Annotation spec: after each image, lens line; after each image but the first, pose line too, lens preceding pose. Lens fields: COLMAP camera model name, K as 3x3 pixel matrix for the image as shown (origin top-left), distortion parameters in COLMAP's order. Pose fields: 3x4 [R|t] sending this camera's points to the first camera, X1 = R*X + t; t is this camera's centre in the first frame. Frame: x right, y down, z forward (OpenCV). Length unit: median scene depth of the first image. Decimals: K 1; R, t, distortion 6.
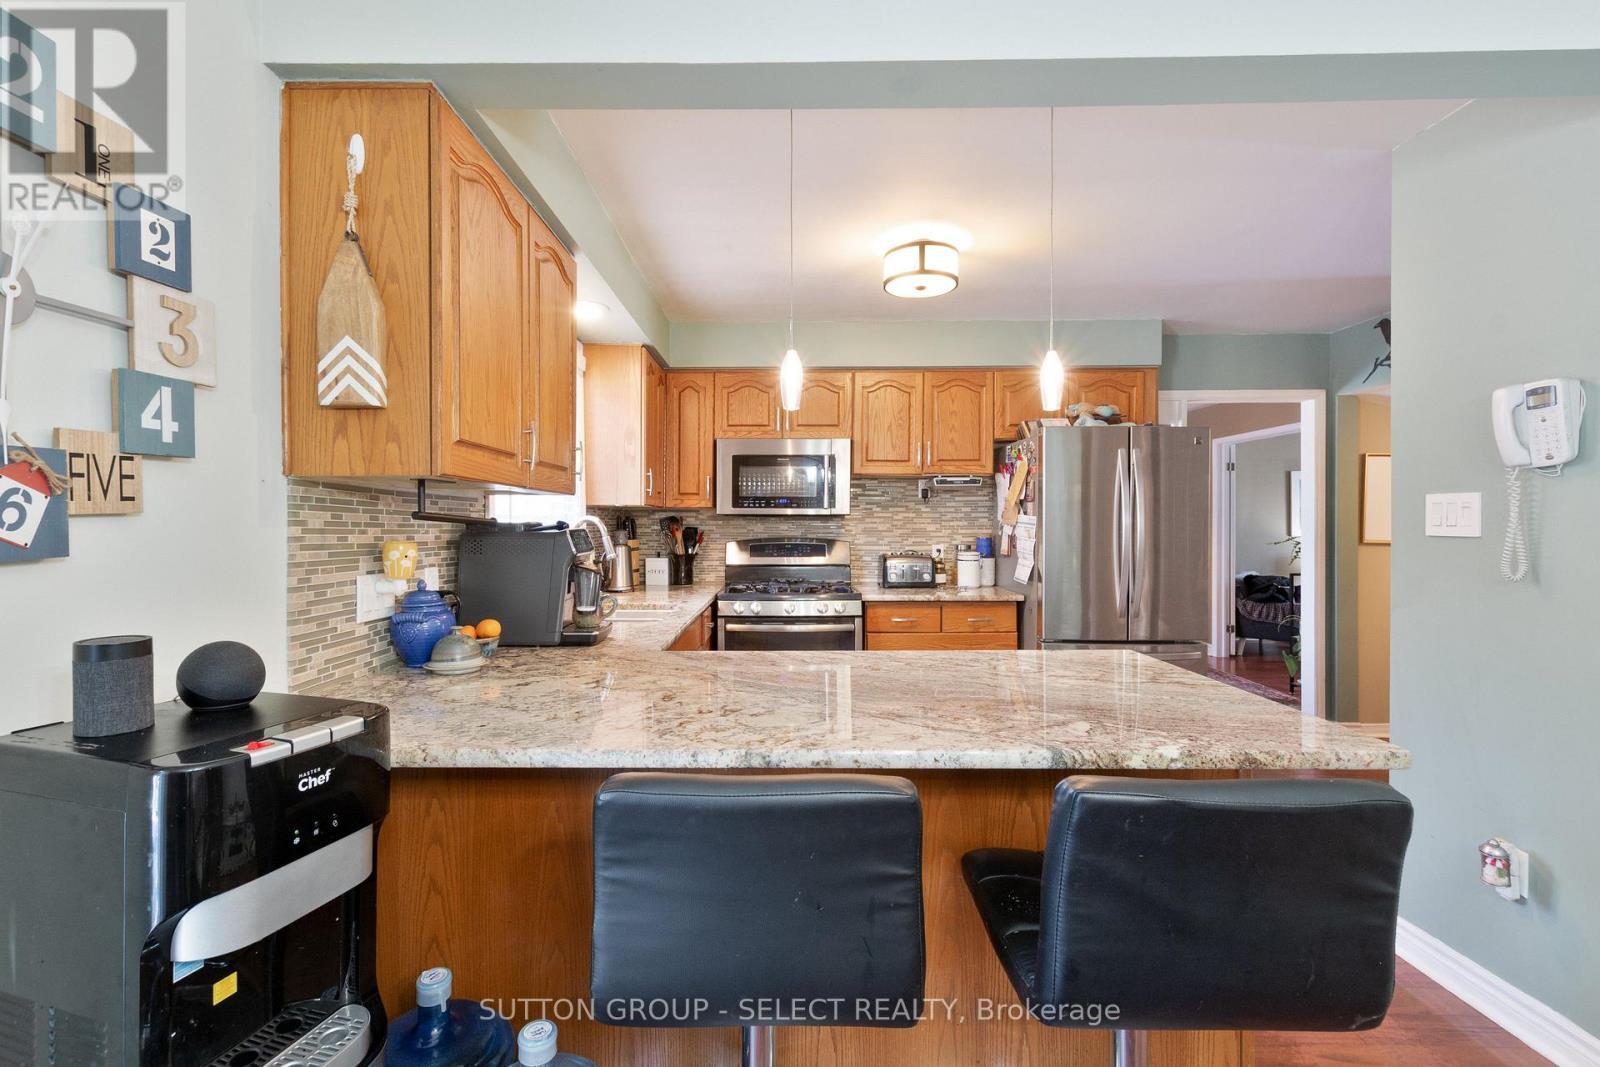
lens RADIAL K [[727.9, 0, 750.6], [0, 727.9, 530.2], [0, 0, 1]] dist [-0.003191, -0.001502]
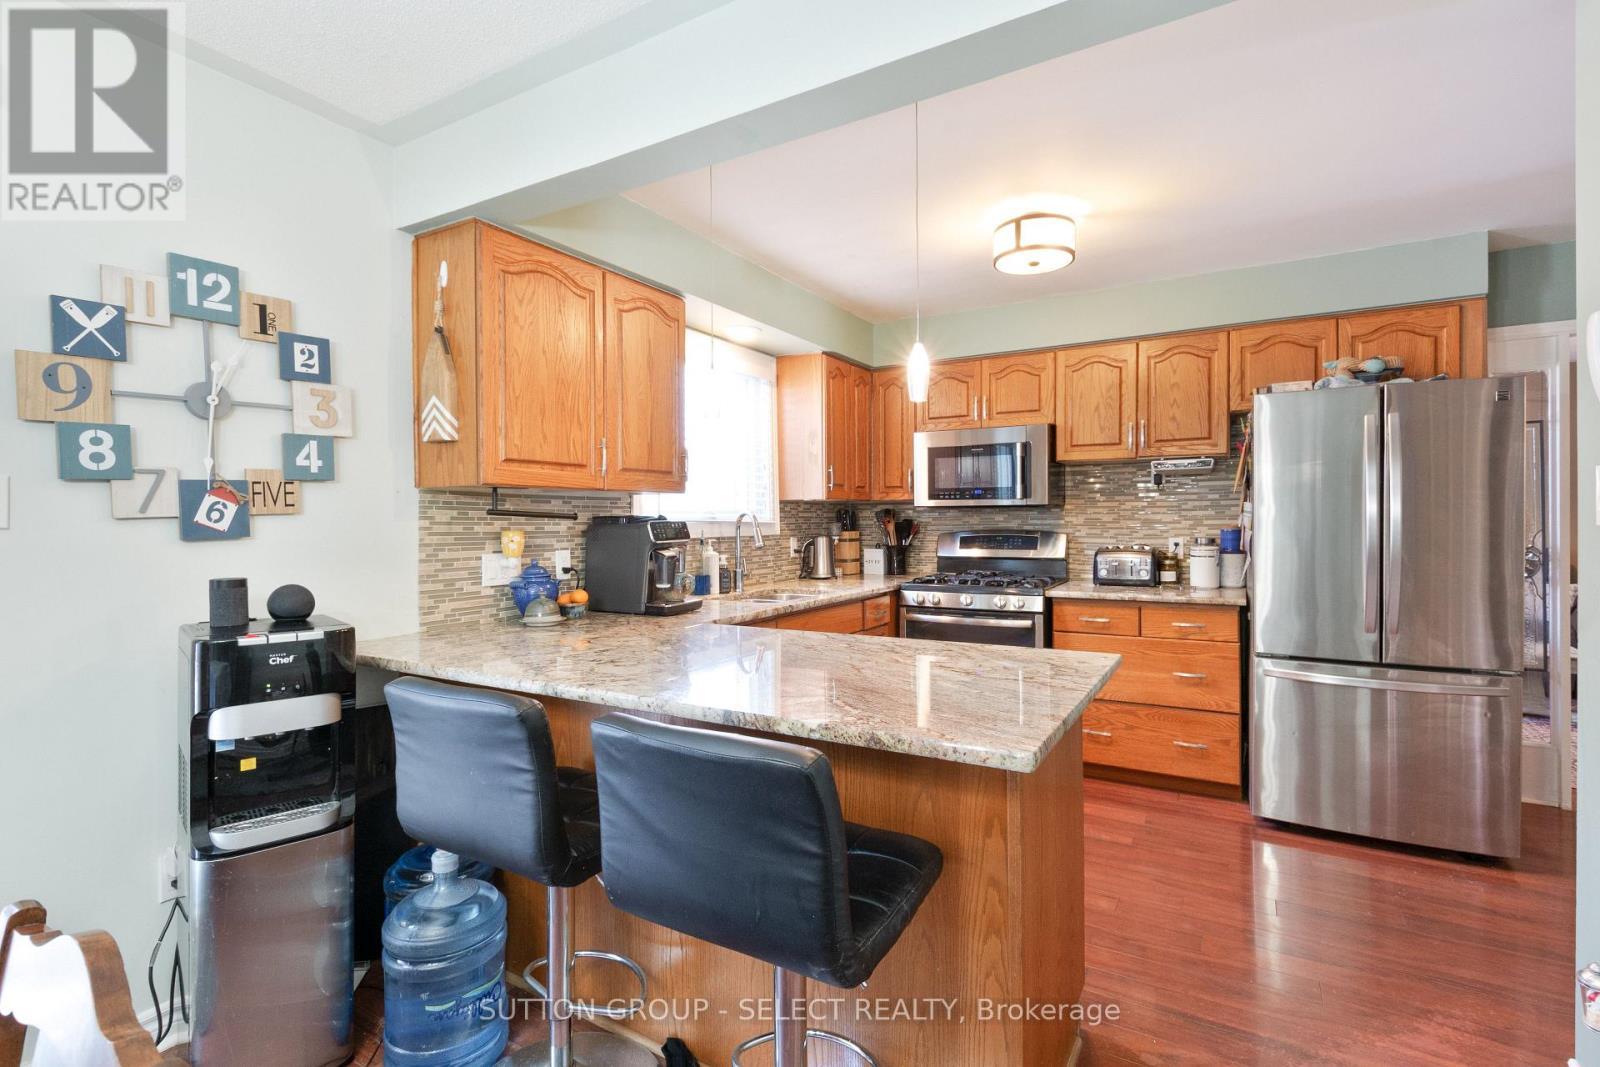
lens RADIAL K [[727.9, 0, 768.2], [0, 727.9, 525.8], [0, 0, 1]] dist [-0.003191, -0.001502]
pose [[0.867873, -0.002216, -0.496782, 0.643990], [0.003851, 0.999990, 0.002268, 0.004791], [0.496772, -0.003881, 0.867873, 0.014813]]
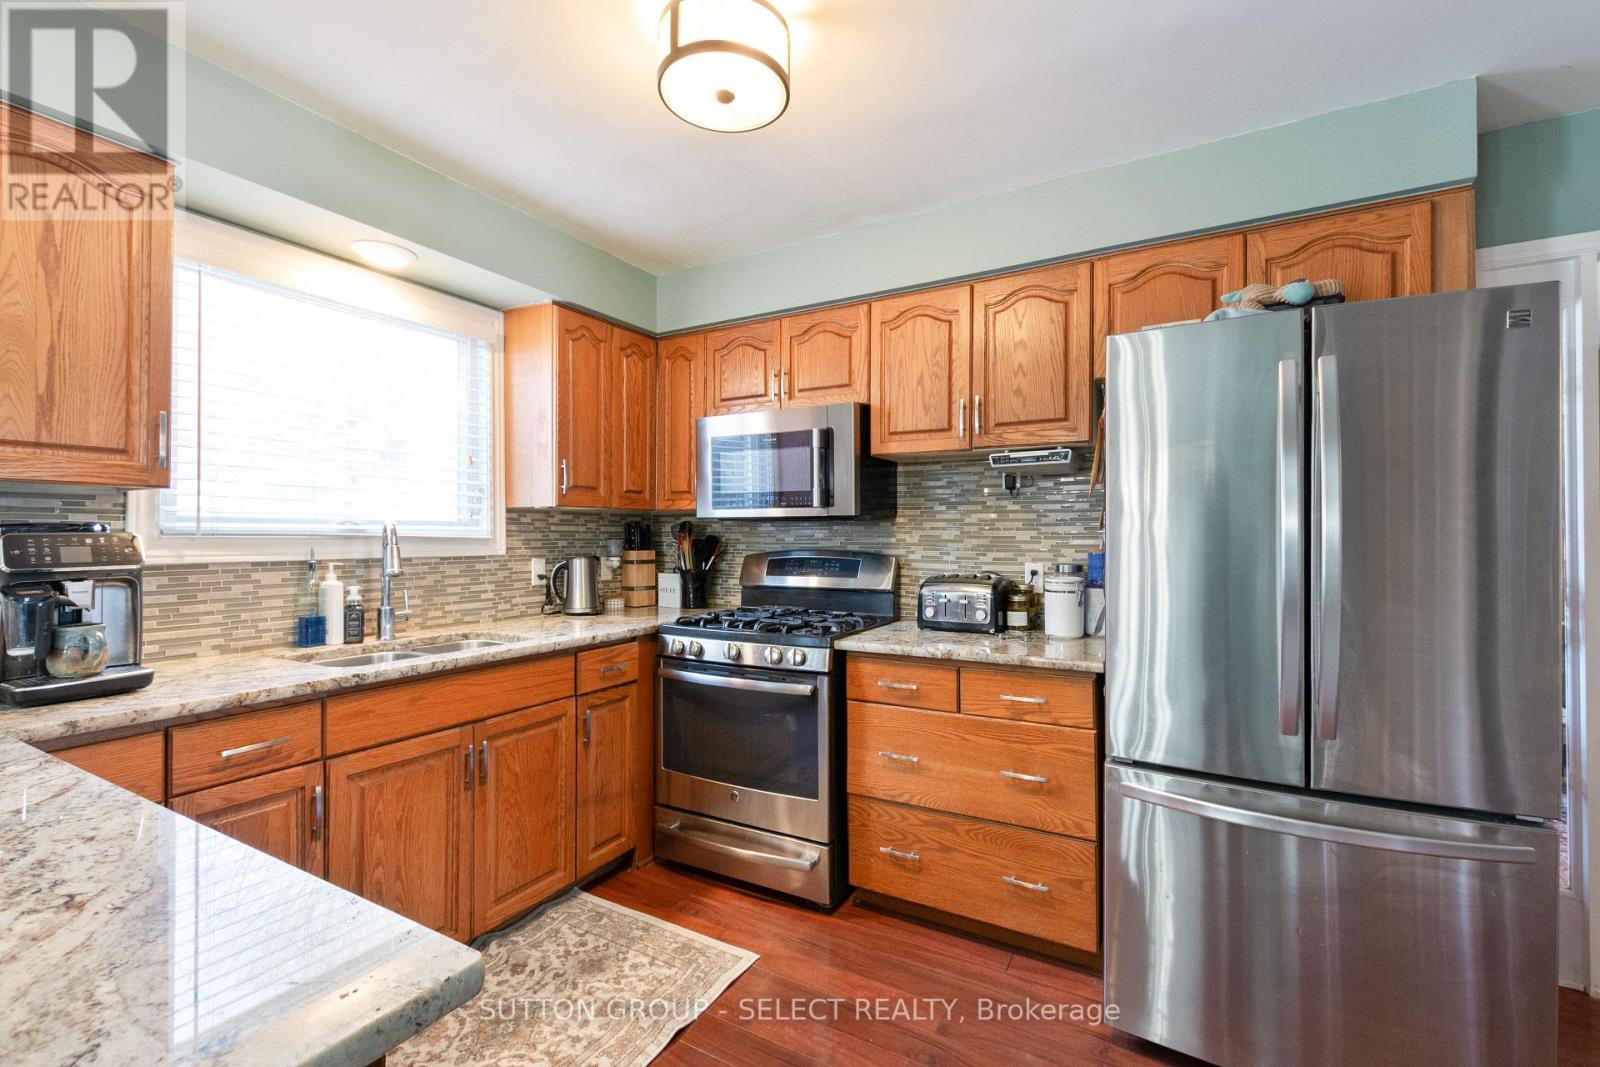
lens RADIAL K [[699.3, 0, 771.4], [0, 699.3, 533.2], [0, 0, 1]] dist [0.001360, -0.002398]
pose [[0.882666, -0.001078, -0.469999, 0.823425], [-0.003905, 0.999946, -0.009627, 0.001530], [0.469984, 0.010333, 0.882614, 0.889419]]
